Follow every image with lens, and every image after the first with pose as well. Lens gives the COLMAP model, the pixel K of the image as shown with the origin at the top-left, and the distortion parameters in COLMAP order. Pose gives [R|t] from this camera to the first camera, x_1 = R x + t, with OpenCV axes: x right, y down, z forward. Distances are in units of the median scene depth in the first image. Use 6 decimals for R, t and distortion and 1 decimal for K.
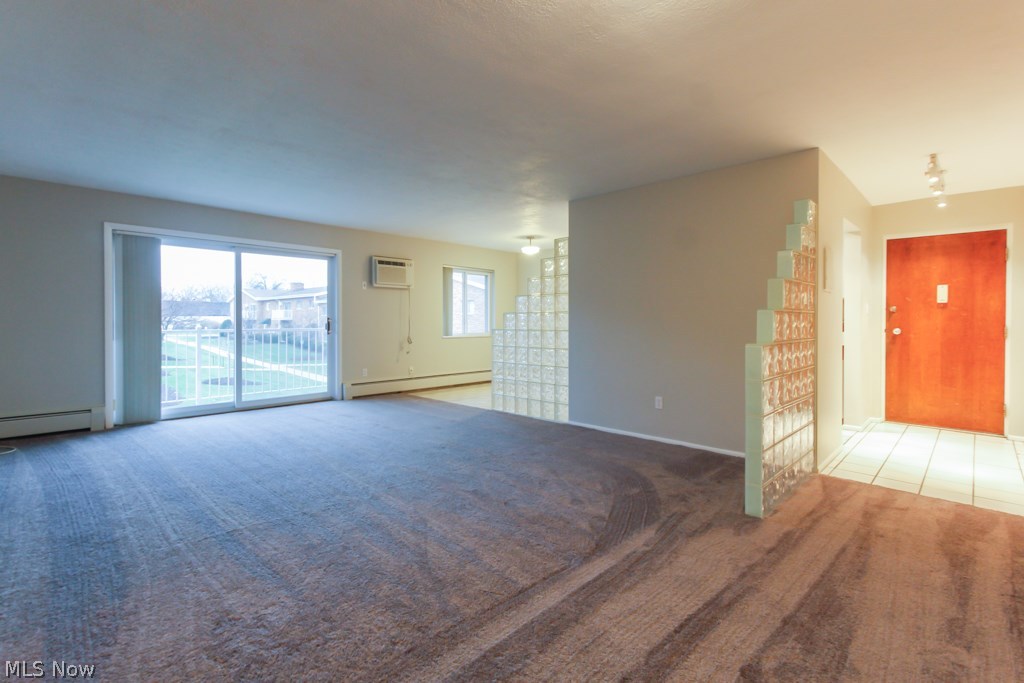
lens RADIAL K [[478.5, 0, 510.2], [0, 478.5, 327.3], [0, 0, 1]] dist [-0.004888, 0.000848]
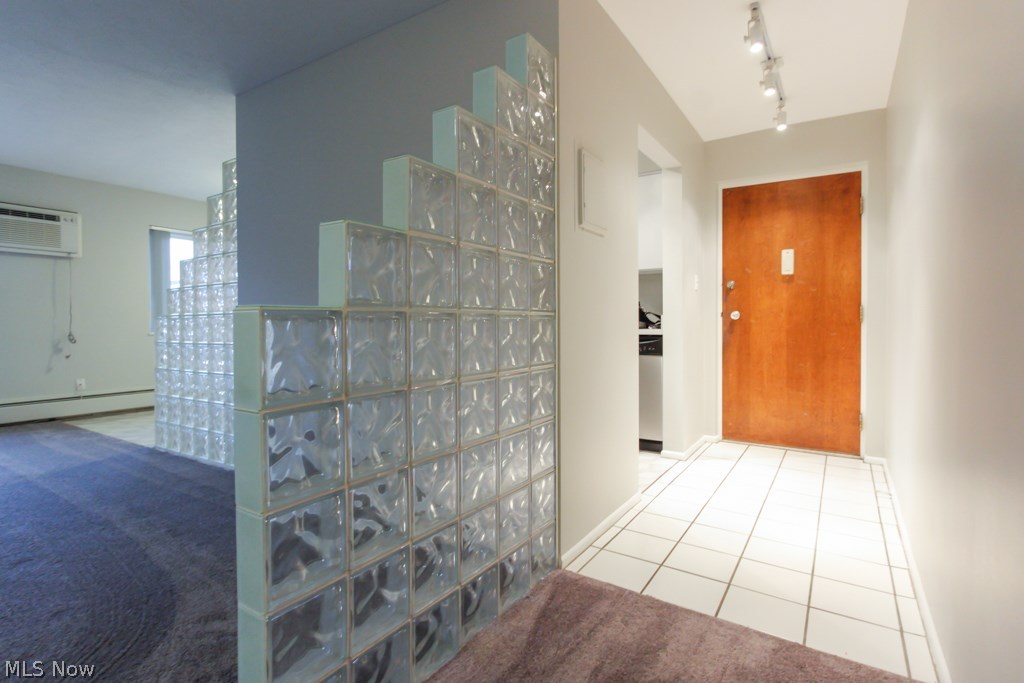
lens RADIAL K [[502.6, 0, 515.9], [0, 502.6, 330.6], [0, 0, 1]] dist [-0.019048, 0.001102]
pose [[0.980542, -0.006670, 0.196195, 0.351459], [0.006661, 0.999978, 0.000707, 0.030206], [-0.196195, 0.000613, 0.980565, 0.336725]]
